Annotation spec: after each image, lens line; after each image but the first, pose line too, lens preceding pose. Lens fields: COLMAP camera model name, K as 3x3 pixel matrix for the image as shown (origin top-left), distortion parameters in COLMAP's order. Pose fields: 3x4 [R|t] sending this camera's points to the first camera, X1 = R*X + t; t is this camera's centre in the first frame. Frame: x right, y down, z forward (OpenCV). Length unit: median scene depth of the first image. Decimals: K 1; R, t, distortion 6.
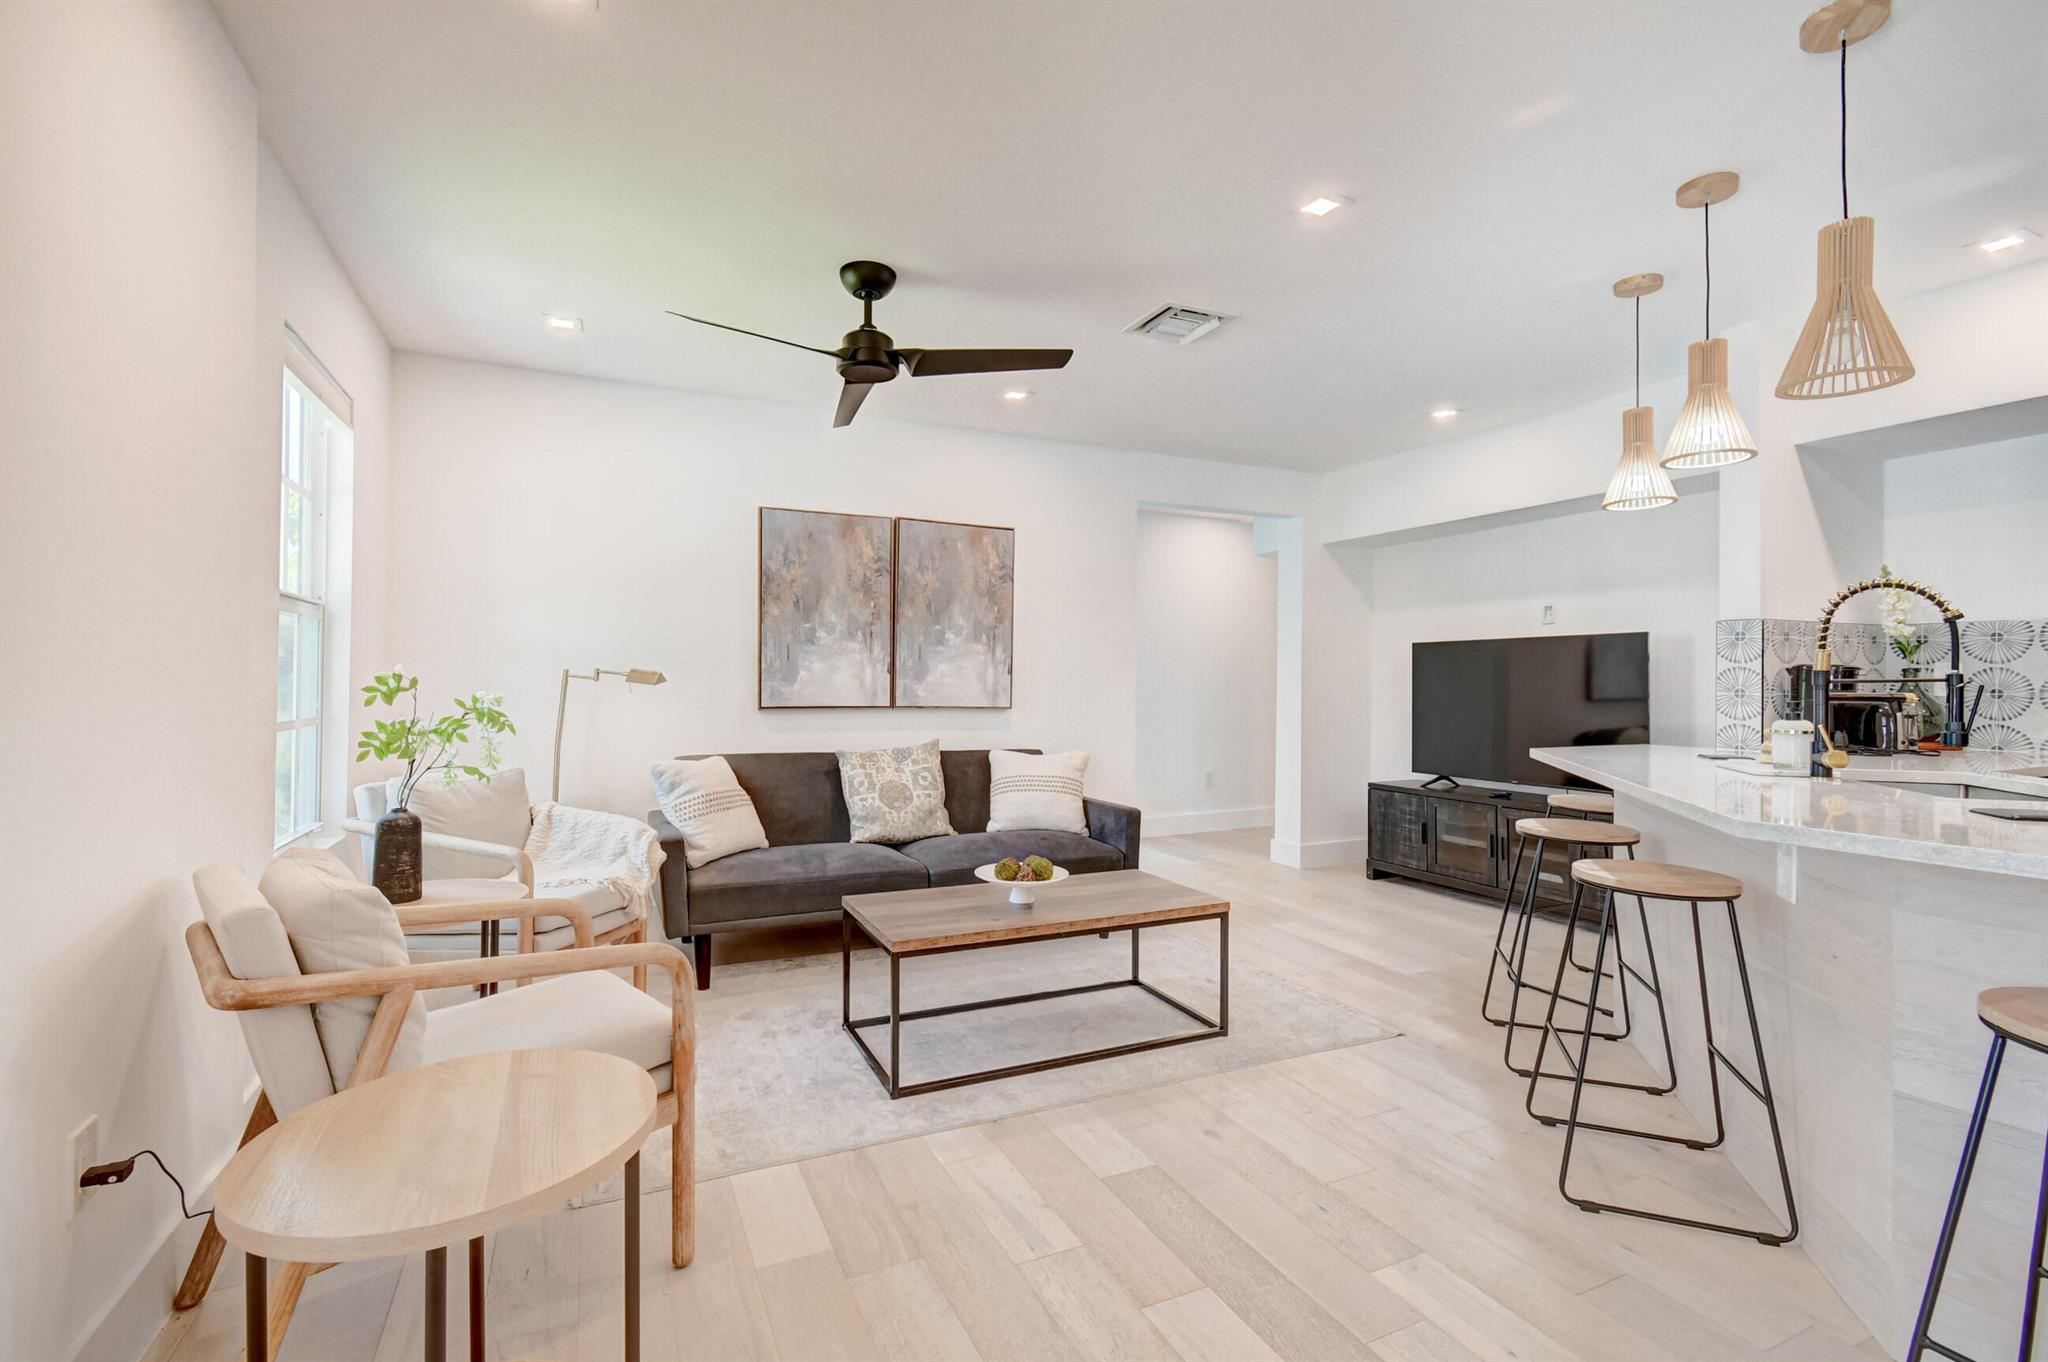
lens RADIAL K [[909.6, 0, 1021.1], [0, 909.6, 678.1], [0, 0, 1]] dist [-0.004885, -0.001043]
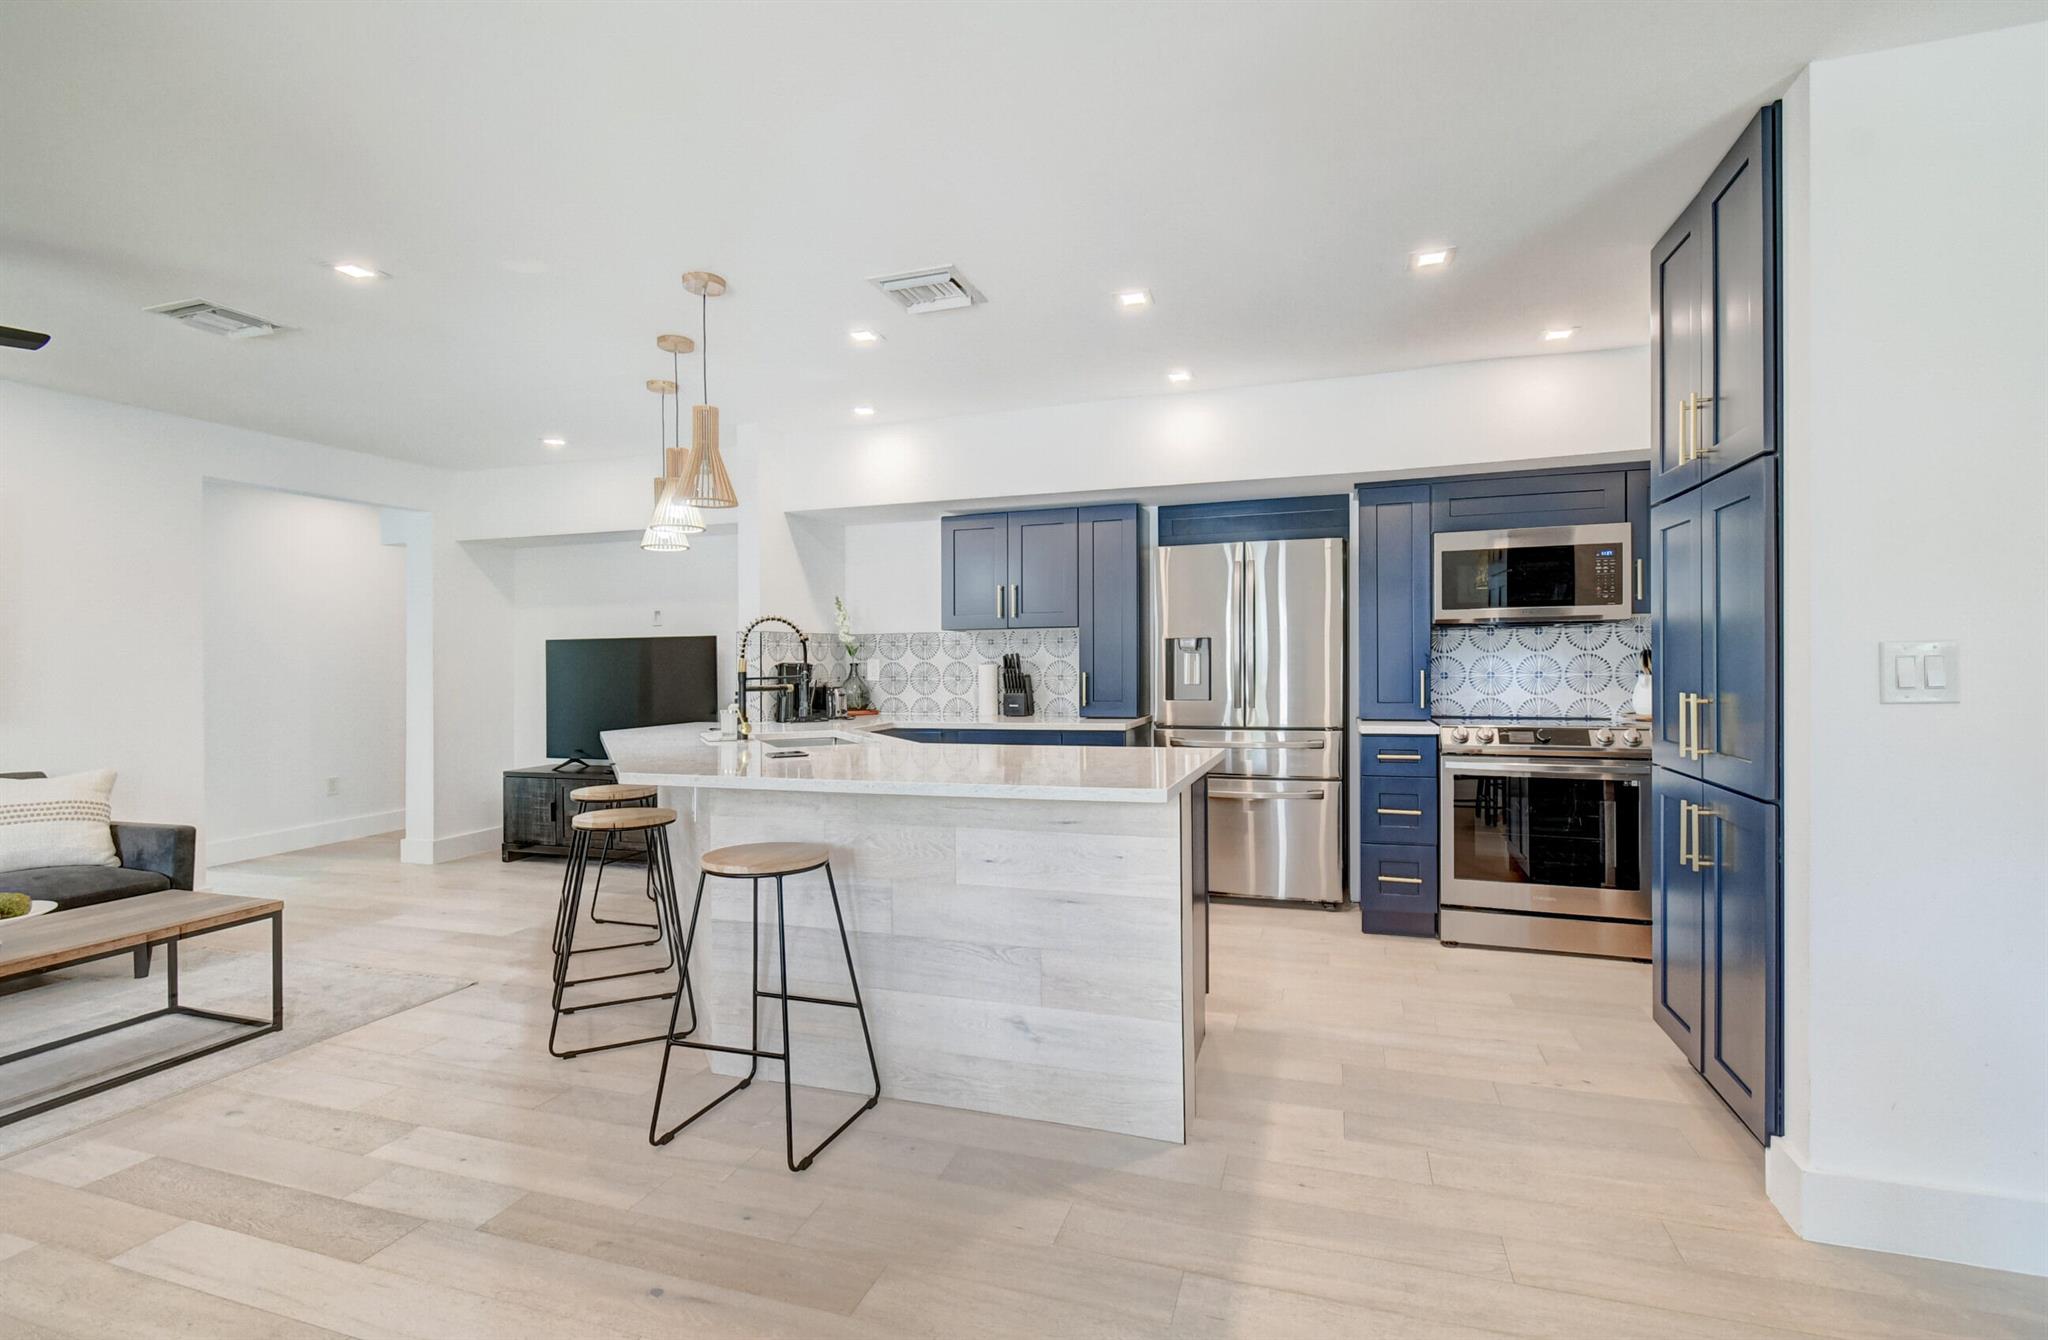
lens RADIAL K [[905.9, 0, 1033.5], [0, 905.9, 661.3], [0, 0, 1]] dist [-0.002481, -0.002155]
pose [[0.678943, -0.012219, 0.734089, 0.049980], [0.012235, 0.999911, 0.005328, -0.019227], [-0.734089, 0.005364, 0.679032, -0.287672]]
